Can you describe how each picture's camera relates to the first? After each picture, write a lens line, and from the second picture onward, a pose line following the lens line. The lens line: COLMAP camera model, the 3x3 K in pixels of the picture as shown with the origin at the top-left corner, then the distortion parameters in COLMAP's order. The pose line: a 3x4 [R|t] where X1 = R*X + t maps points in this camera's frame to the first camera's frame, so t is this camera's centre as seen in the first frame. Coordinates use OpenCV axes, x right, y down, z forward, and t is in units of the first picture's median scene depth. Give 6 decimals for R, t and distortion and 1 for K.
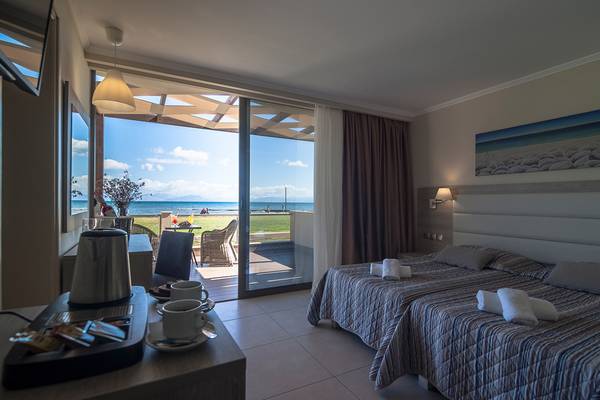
lens RADIAL K [[296.0, 0, 296.8], [0, 296.0, 200.3], [0, 0, 1]] dist [0.007347, 0.000713]
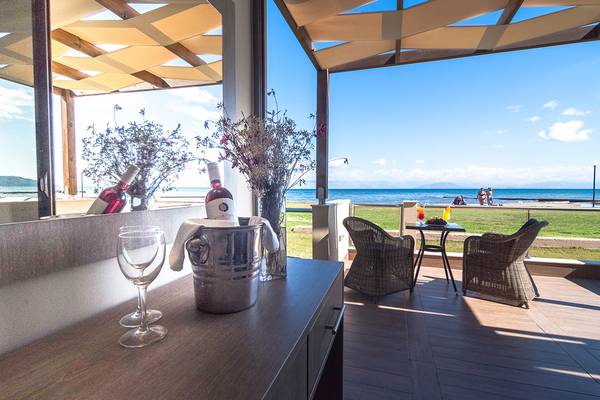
lens RADIAL K [[296.0, 0, 296.9], [0, 296.0, 201.1], [0, 0, 1]] dist [0.007347, 0.000713]
pose [[0.700418, 0.025827, -0.713265, -0.129314], [0.006347, 0.999080, 0.042408, 0.008896], [0.713704, -0.034231, 0.699610, 0.329616]]
